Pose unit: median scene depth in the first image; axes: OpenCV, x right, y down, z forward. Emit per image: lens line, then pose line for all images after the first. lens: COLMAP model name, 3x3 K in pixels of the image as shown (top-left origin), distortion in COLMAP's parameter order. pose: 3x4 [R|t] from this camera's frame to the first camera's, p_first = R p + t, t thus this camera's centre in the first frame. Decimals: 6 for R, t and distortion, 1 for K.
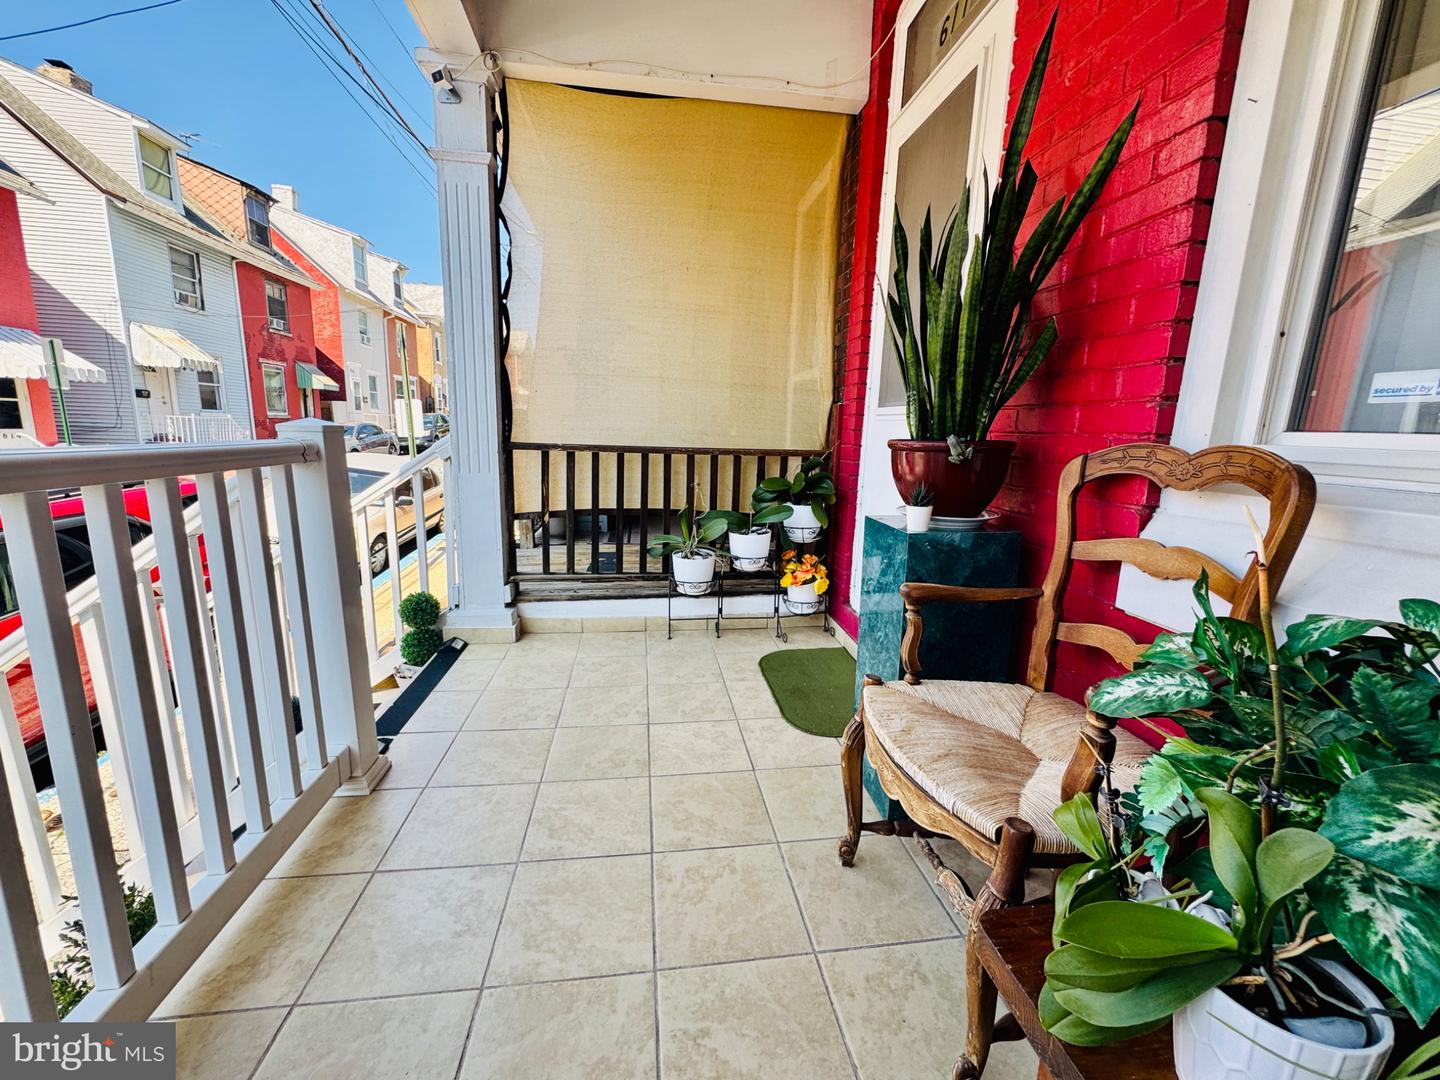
lens RADIAL K [[578.1, 0, 719.2], [0, 578.1, 543.9], [0, 0, 1]] dist [-0.000483, -0.000118]
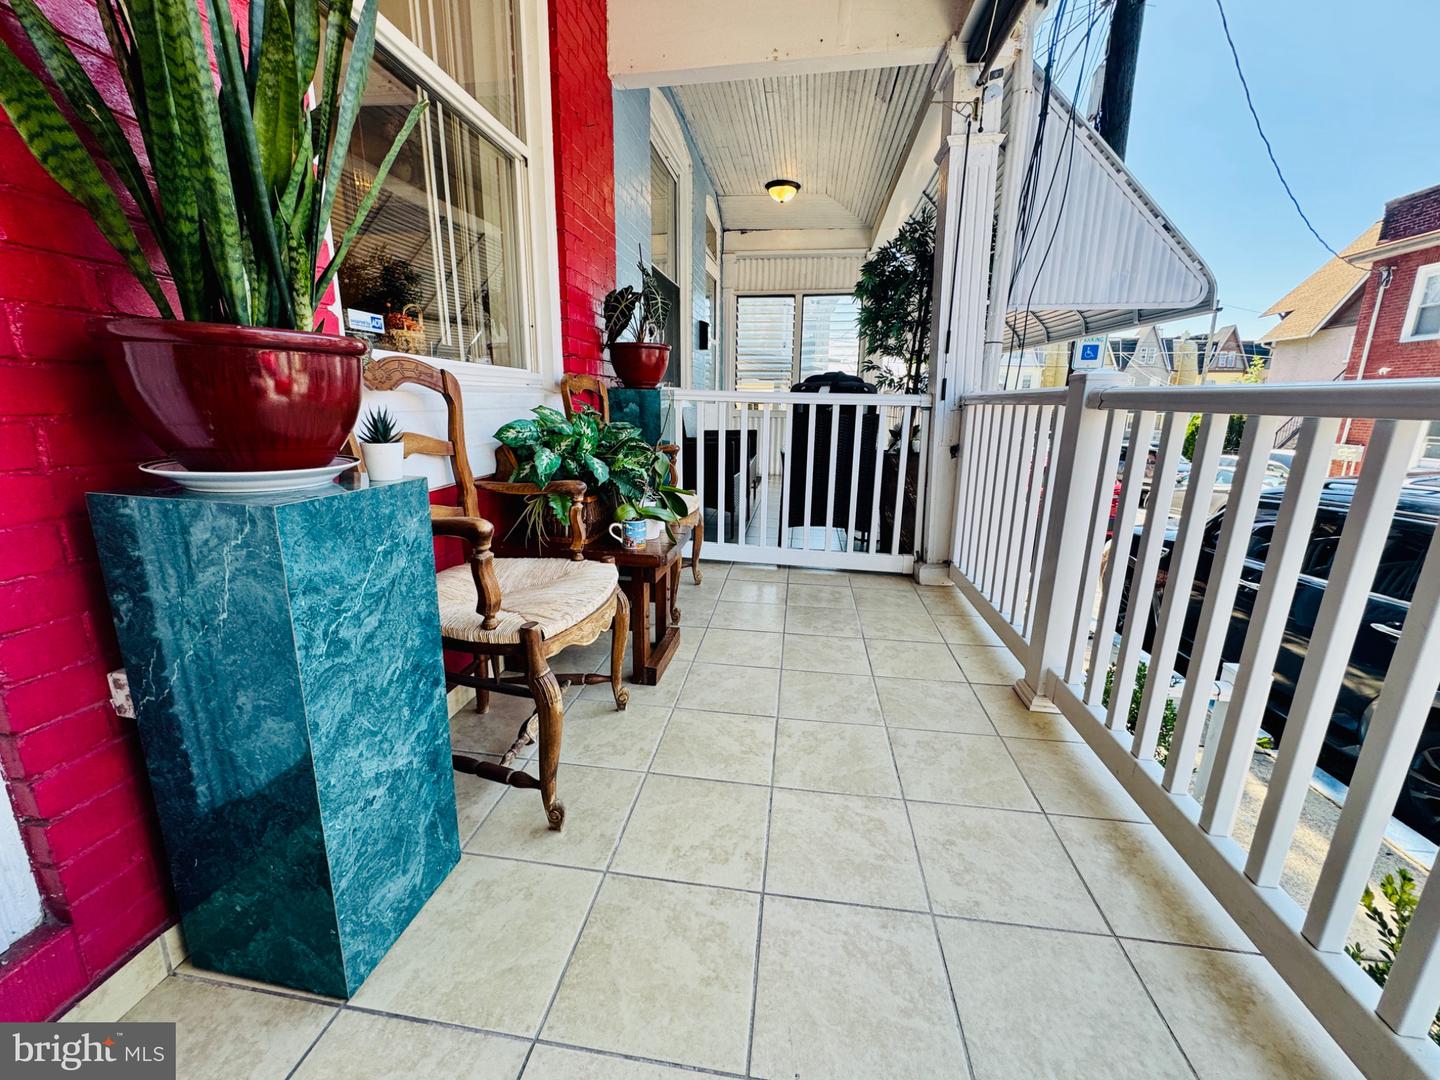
lens RADIAL K [[578.1, 0, 717.3], [0, 578.1, 534.6], [0, 0, 1]] dist [-0.000483, -0.000118]
pose [[-0.960142, -0.108025, 0.257795, -0.221736], [0.010385, 0.907876, 0.419110, -0.263930], [-0.279320, 0.405082, -0.870568, 1.612765]]
